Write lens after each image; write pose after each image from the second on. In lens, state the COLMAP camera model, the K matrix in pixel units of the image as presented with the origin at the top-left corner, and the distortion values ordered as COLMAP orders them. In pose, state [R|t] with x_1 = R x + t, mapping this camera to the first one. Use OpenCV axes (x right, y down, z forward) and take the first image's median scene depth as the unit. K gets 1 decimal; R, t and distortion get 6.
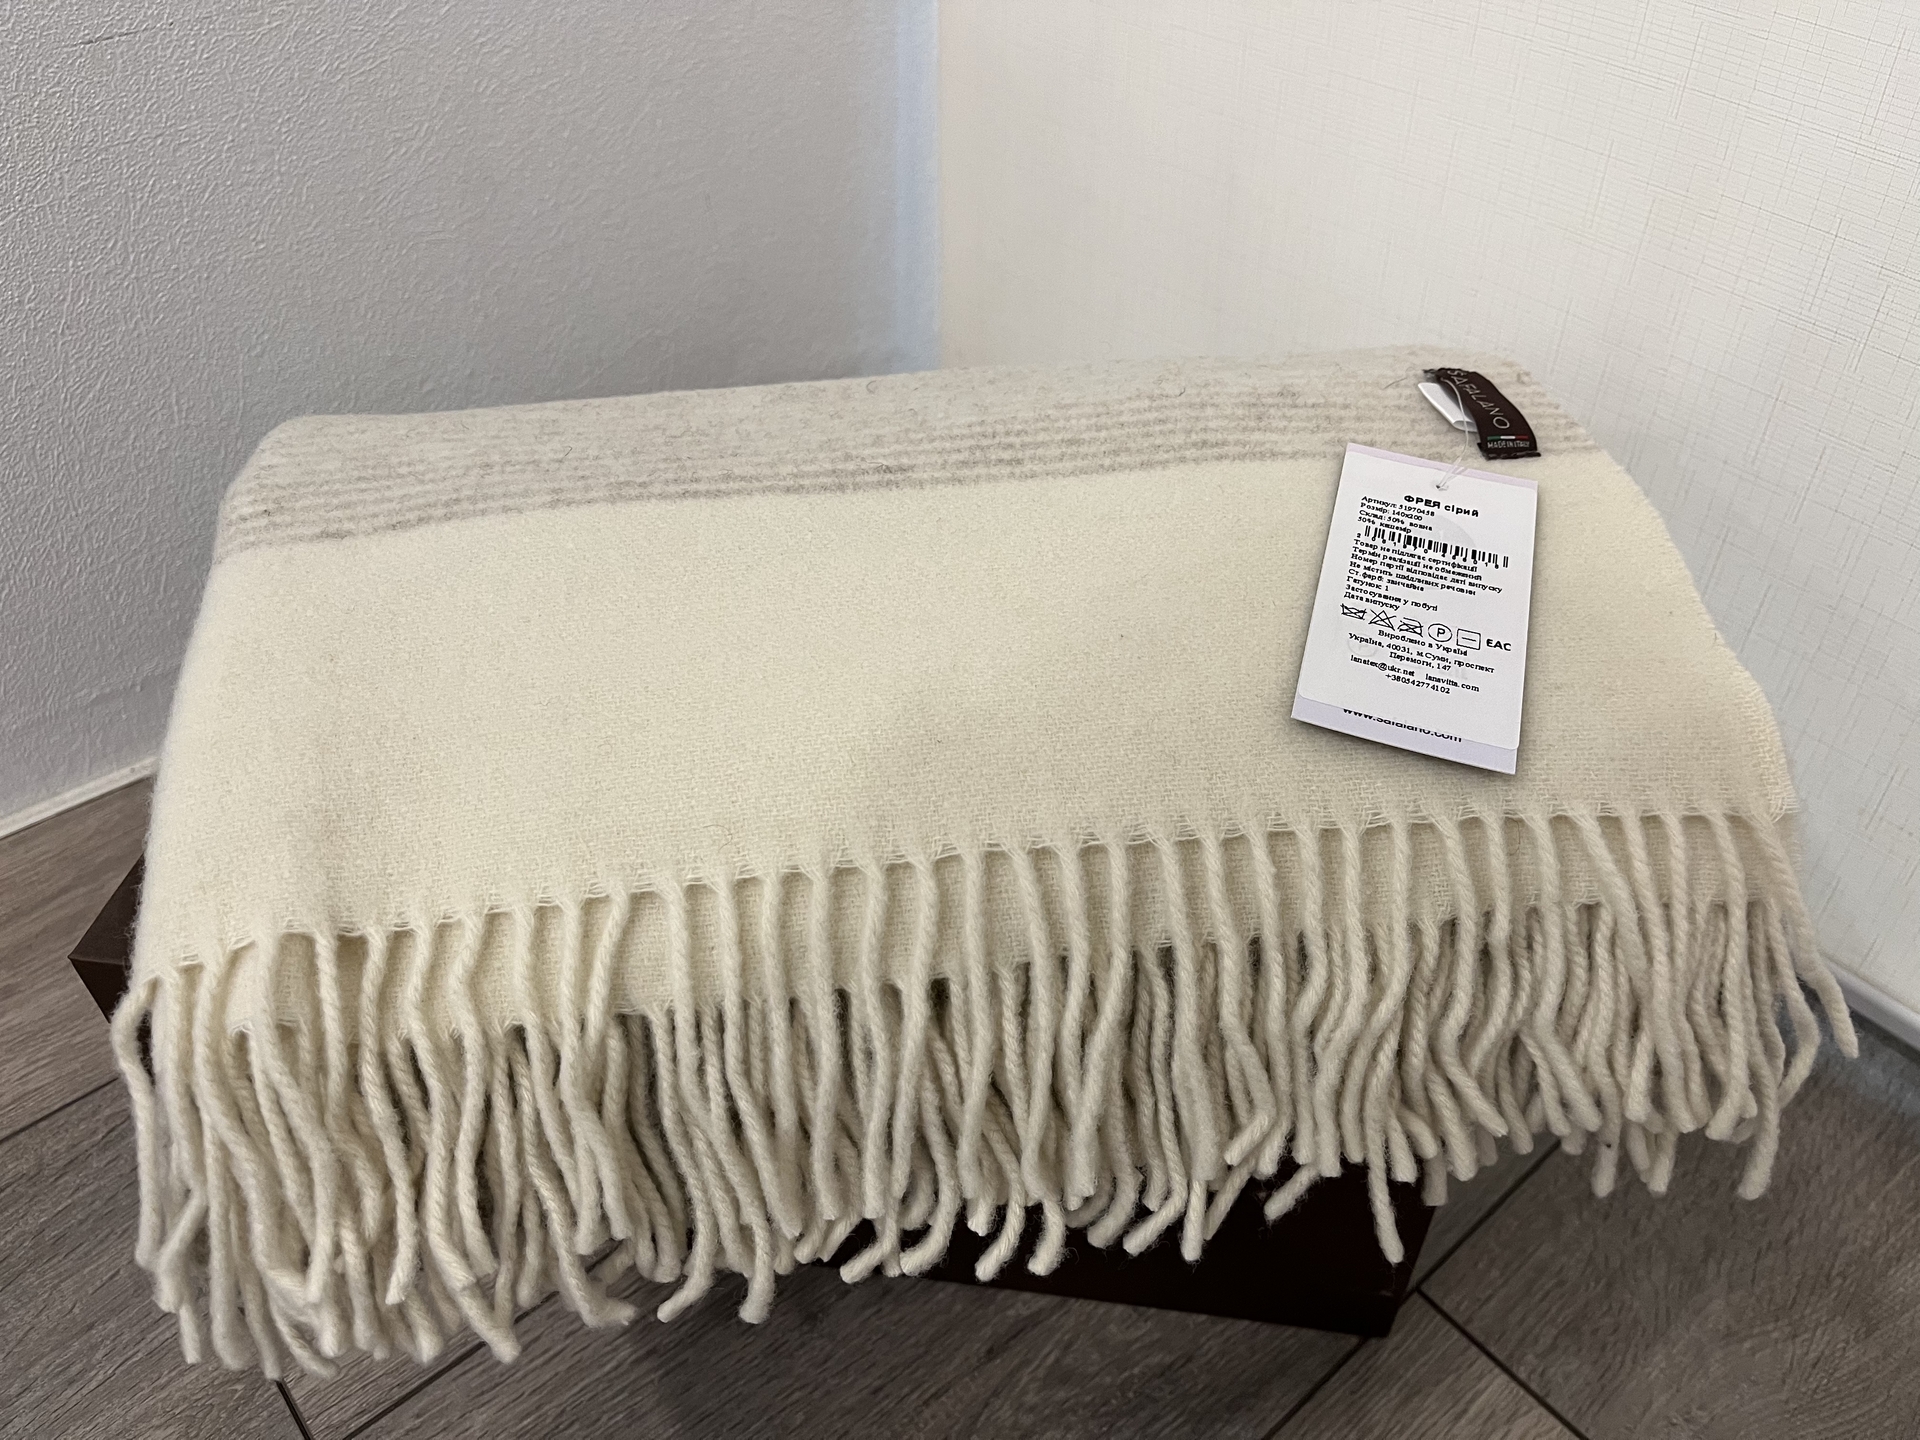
lens RADIAL K [[1475.7, 0, 979.3], [0, 1475.7, 697.3], [0, 0, 1]] dist [0.076210, -0.125618]
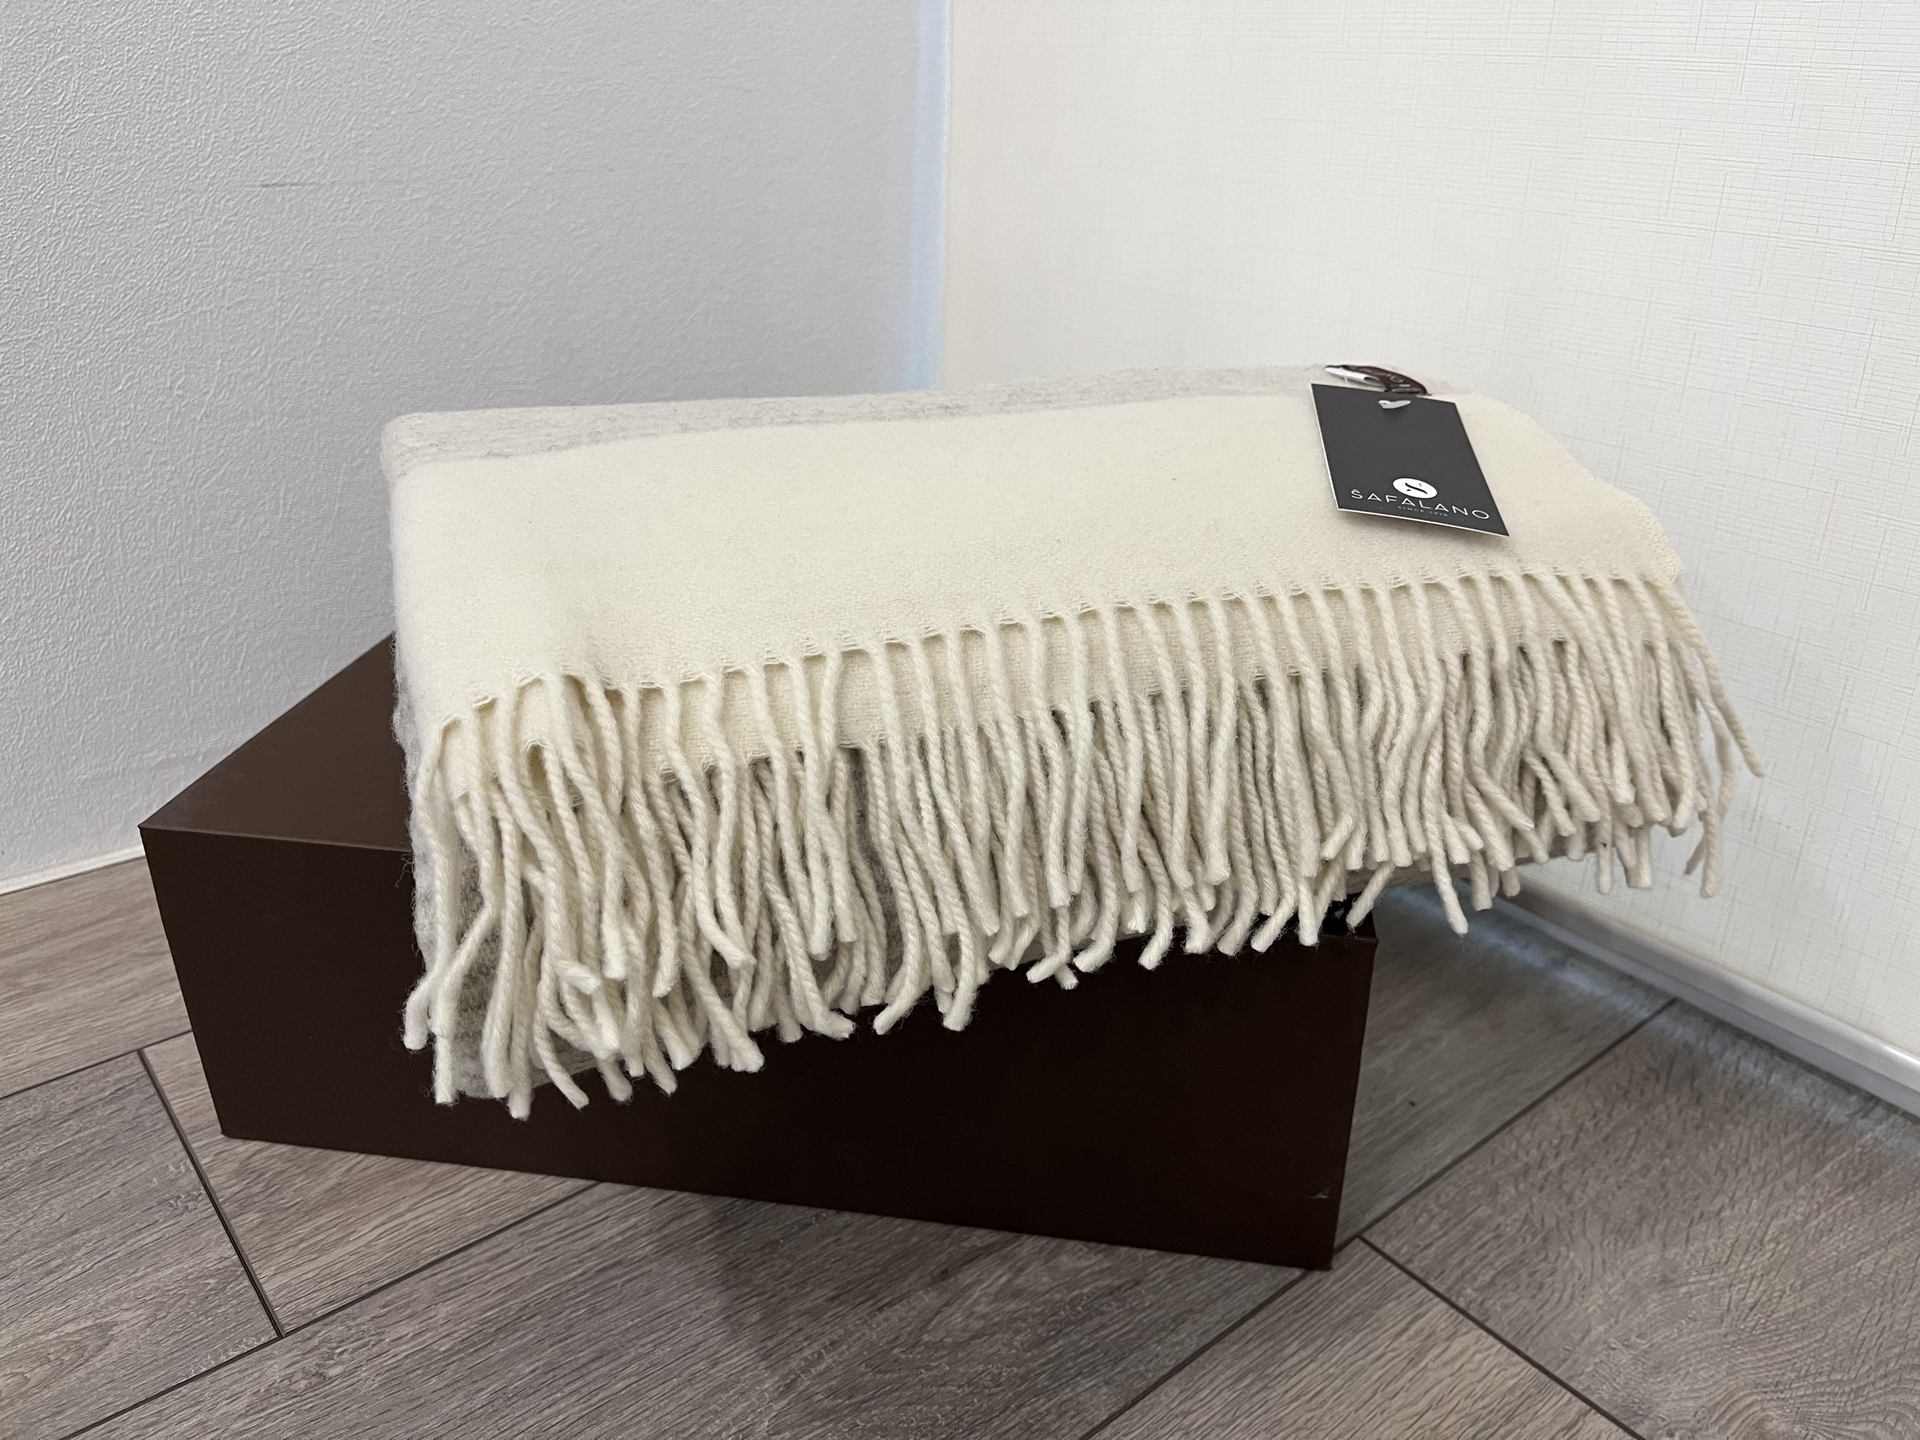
lens RADIAL K [[1475.7, 0, 972.7], [0, 1475.7, 711.6], [0, 0, 1]] dist [0.076210, -0.125618]
pose [[0.999555, 0.028195, -0.009737, 0.024482], [-0.029800, 0.958361, -0.283999, 0.337120], [0.001324, 0.284163, 0.958775, -0.091315]]
